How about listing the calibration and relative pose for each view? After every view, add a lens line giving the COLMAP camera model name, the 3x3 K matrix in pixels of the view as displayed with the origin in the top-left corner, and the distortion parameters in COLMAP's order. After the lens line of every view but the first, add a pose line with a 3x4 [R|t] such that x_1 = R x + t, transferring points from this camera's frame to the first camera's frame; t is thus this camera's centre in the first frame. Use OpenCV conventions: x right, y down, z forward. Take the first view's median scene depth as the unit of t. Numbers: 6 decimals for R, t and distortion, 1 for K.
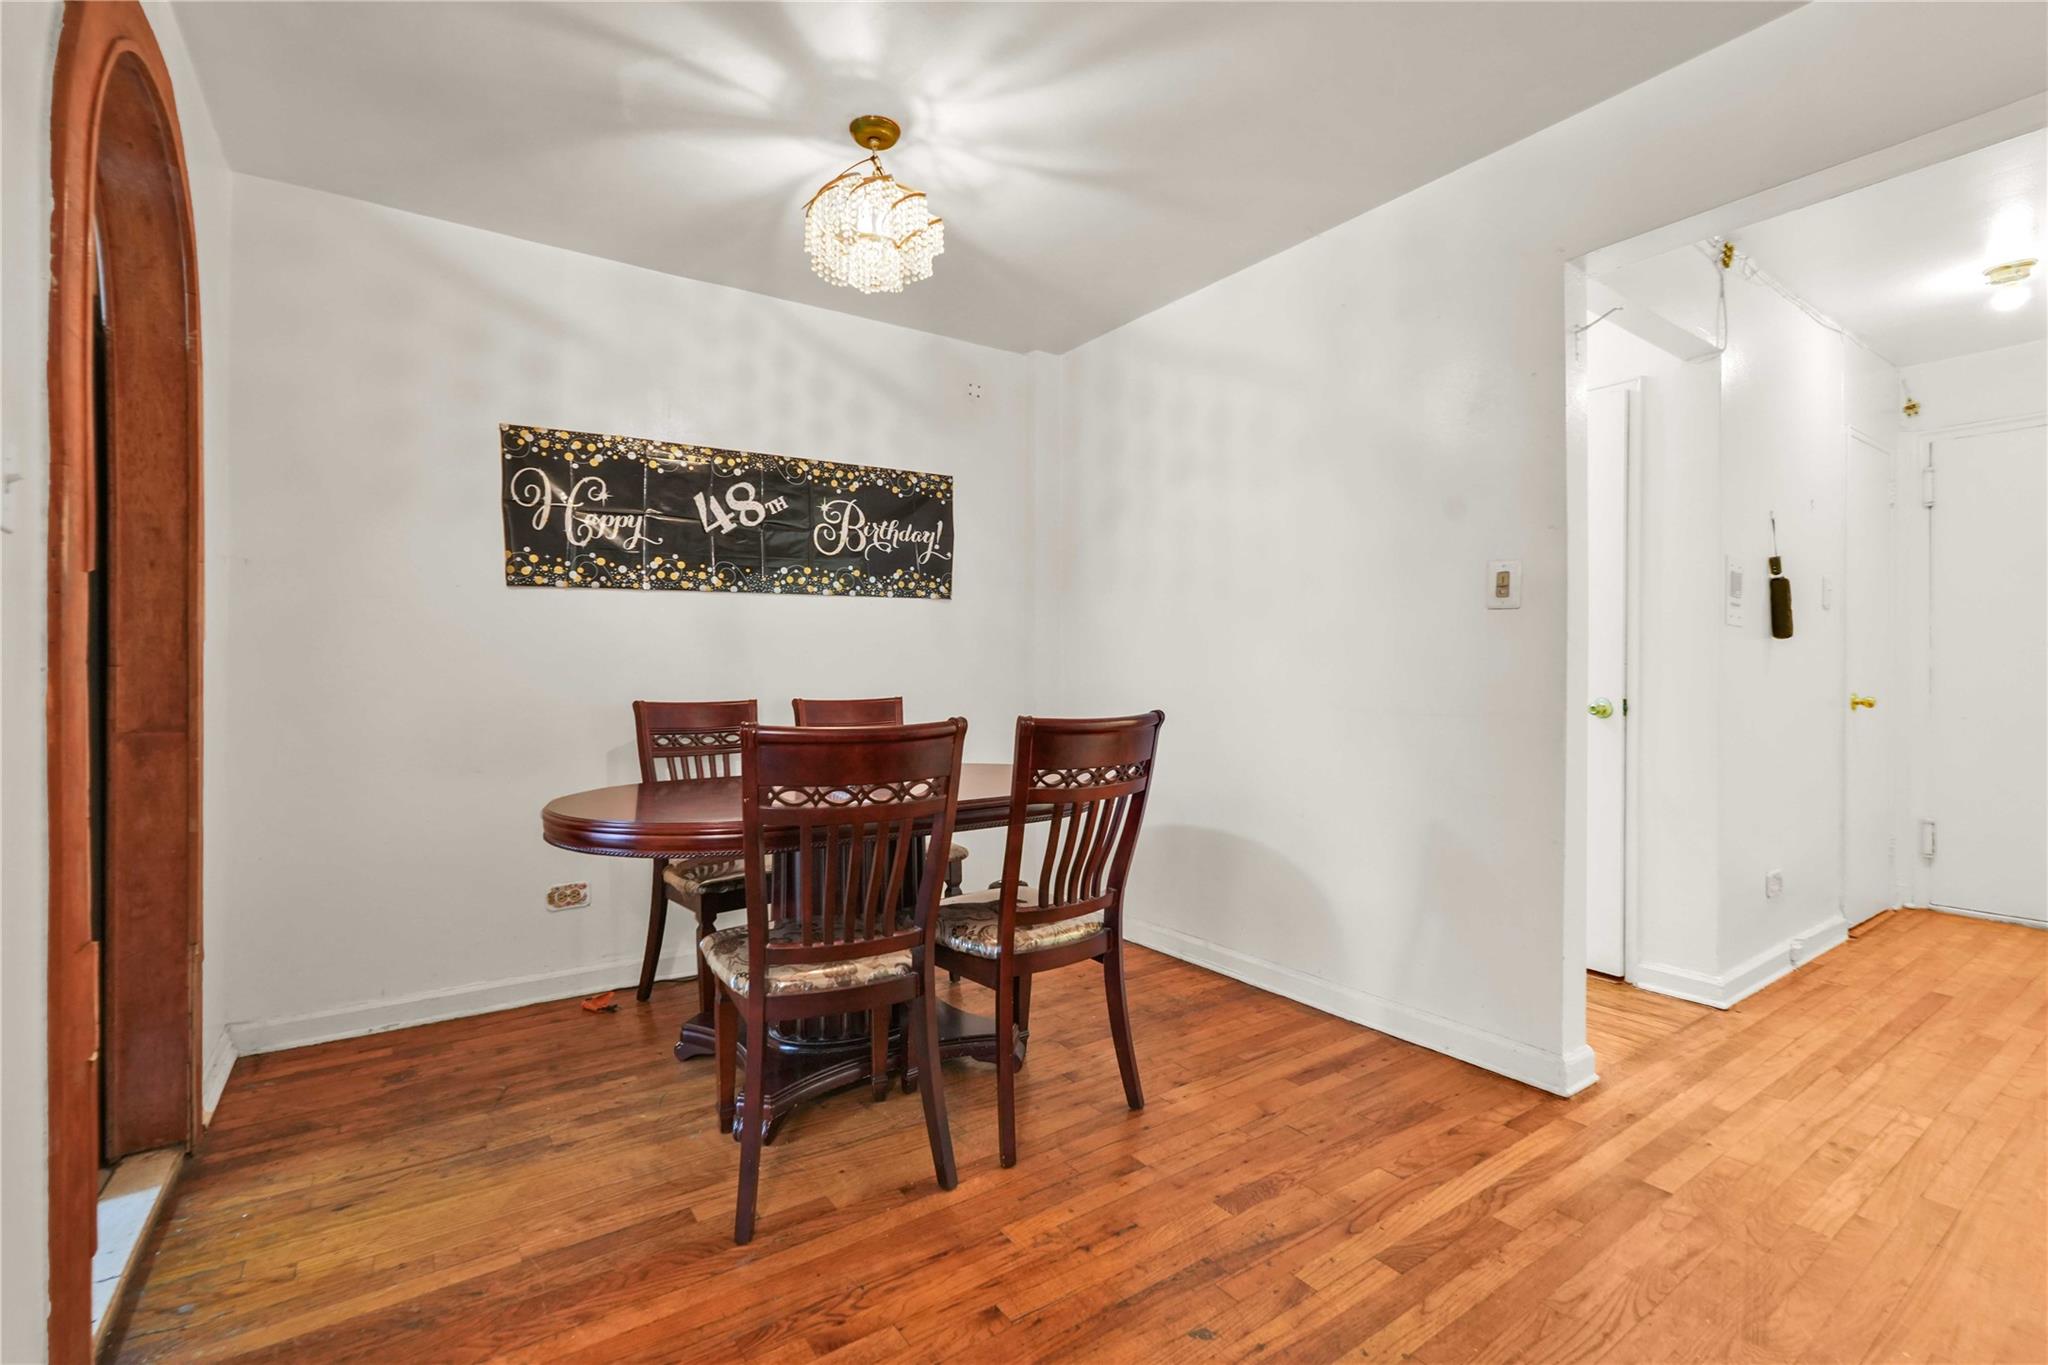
lens RADIAL K [[908.6, 0, 1023.4], [0, 908.6, 672.4], [0, 0, 1]] dist [-0.017904, 0.009640]
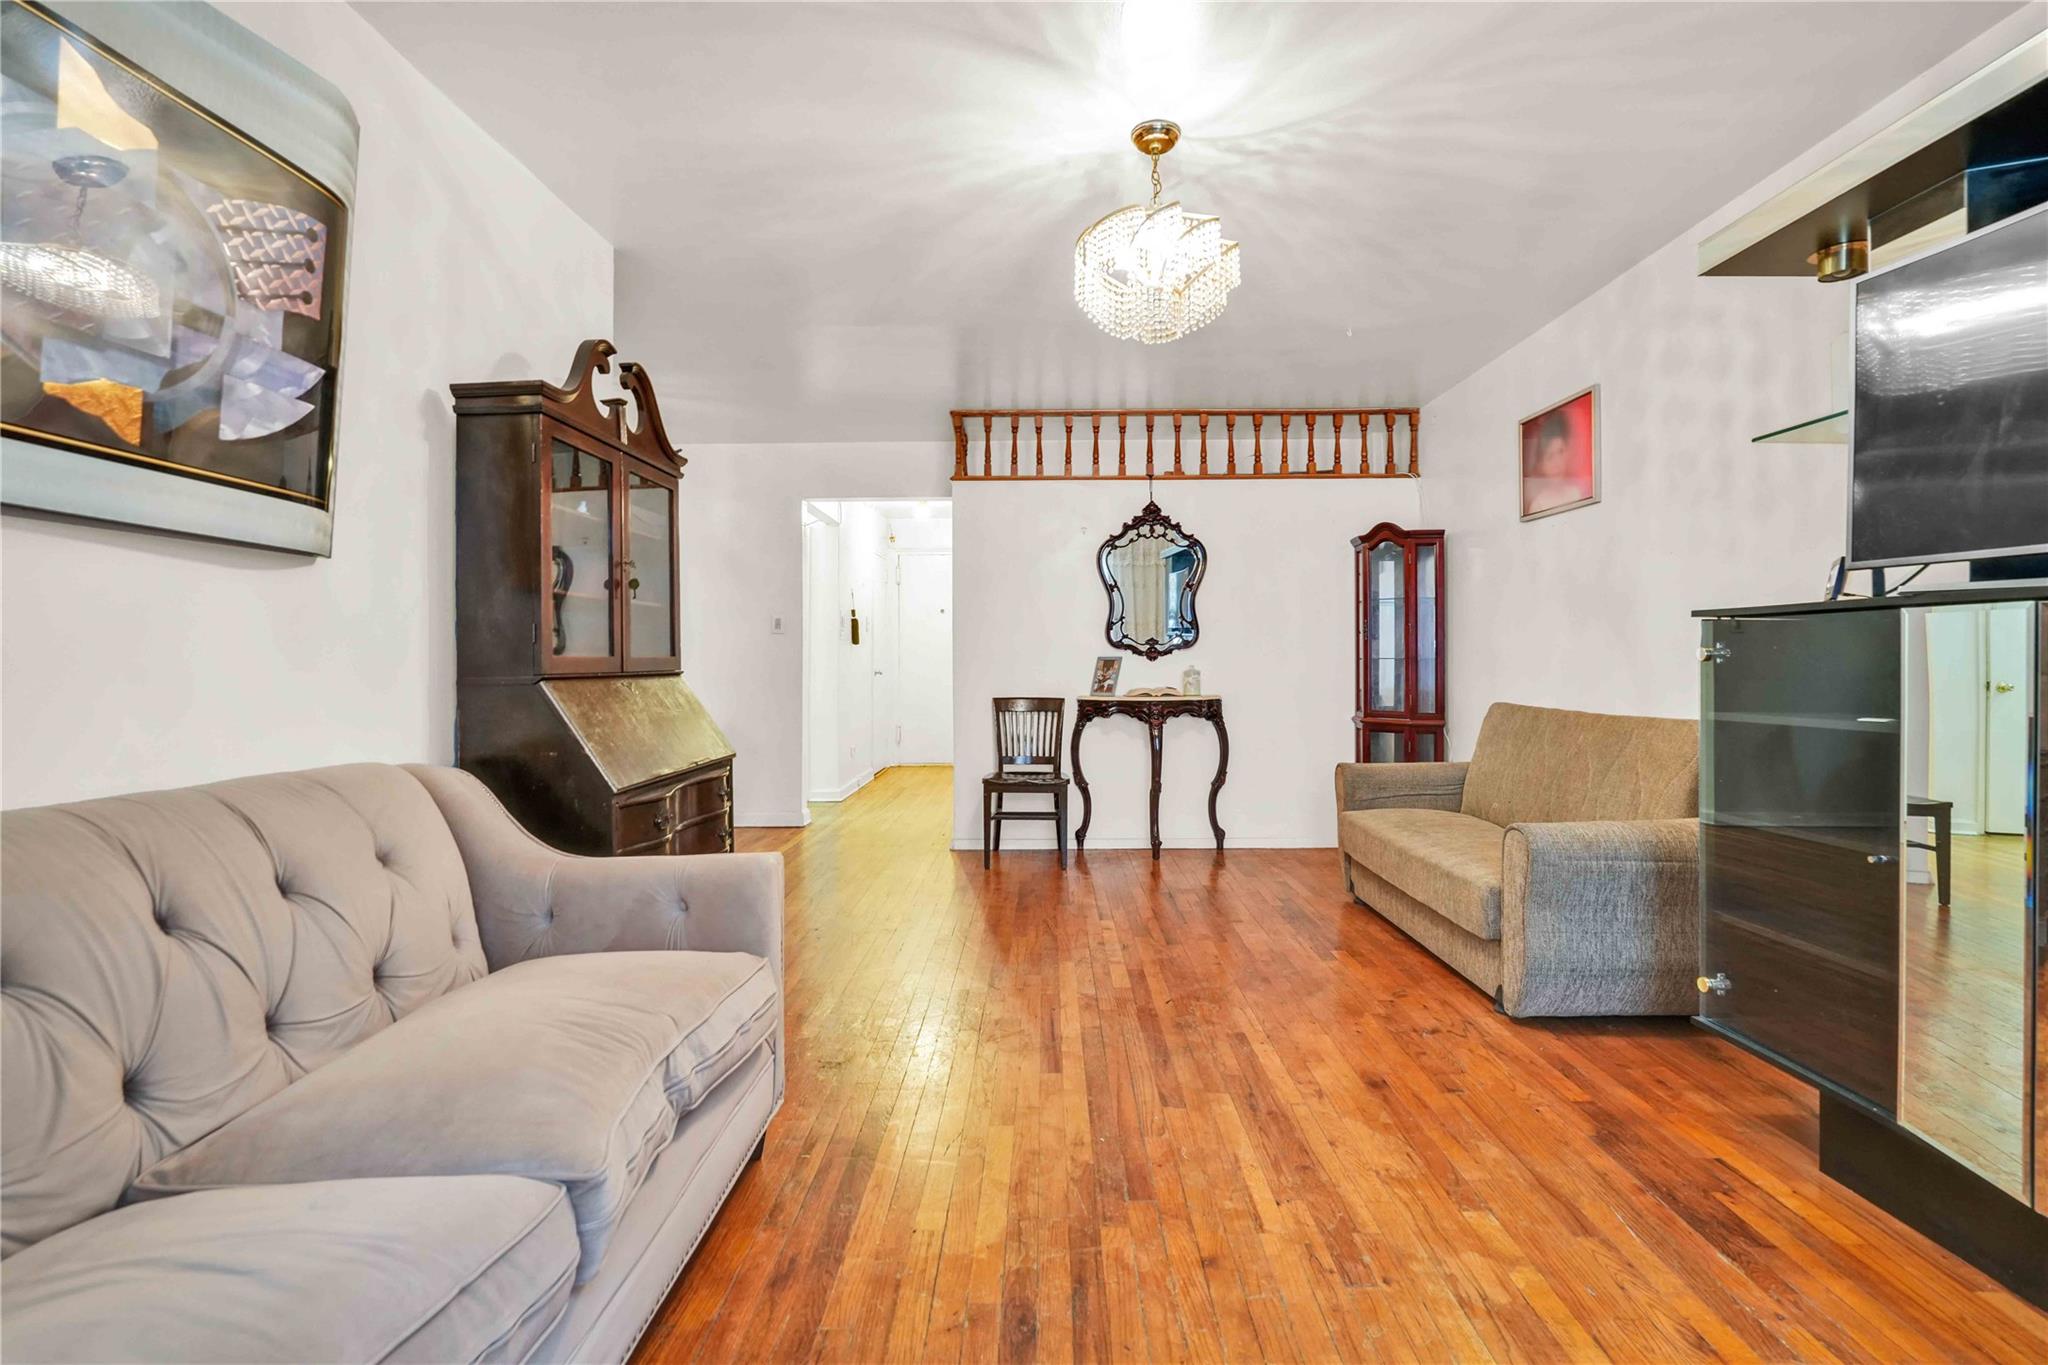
lens RADIAL K [[919.5, 0, 1032.5], [0, 919.5, 638.5], [0, 0, 1]] dist [-0.001892, 0.000871]
pose [[0.585341, 0.013999, 0.810666, -0.731285], [0.006423, 0.999740, -0.021901, 0.001170], [-0.810762, 0.018027, 0.585099, -0.680817]]
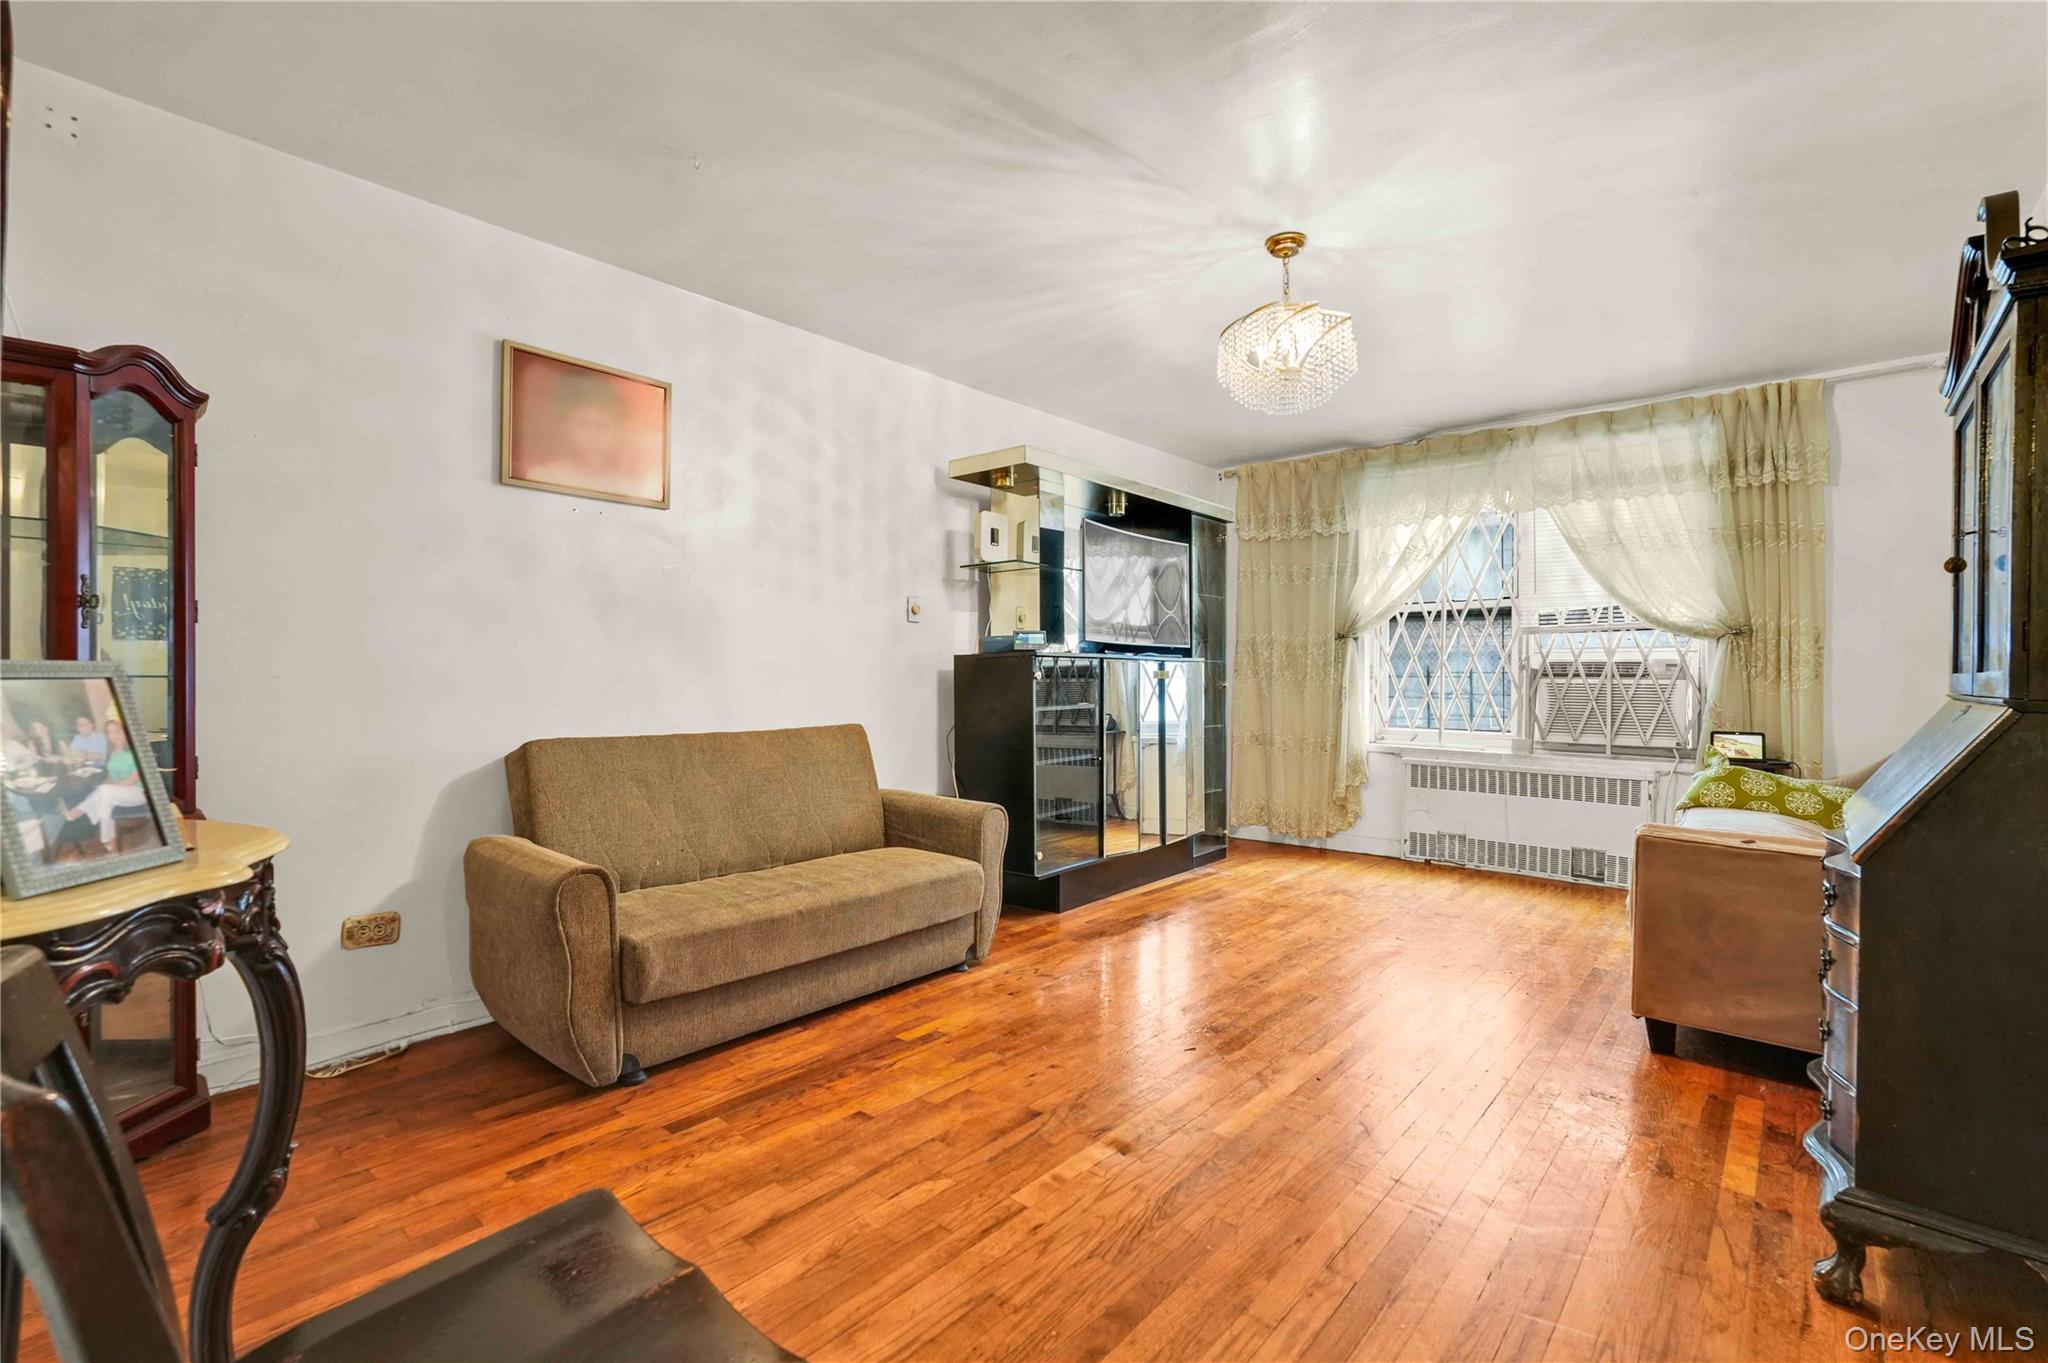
lens RADIAL K [[916.3, 0, 1026.8], [0, 916.3, 666.9], [0, 0, 1]] dist [-0.016380, 0.008629]
pose [[-0.969085, -0.007645, -0.246610, 0.373348], [-0.005656, 0.999946, -0.008773, 0.000646], [0.246664, -0.007107, -0.969075, 0.452076]]
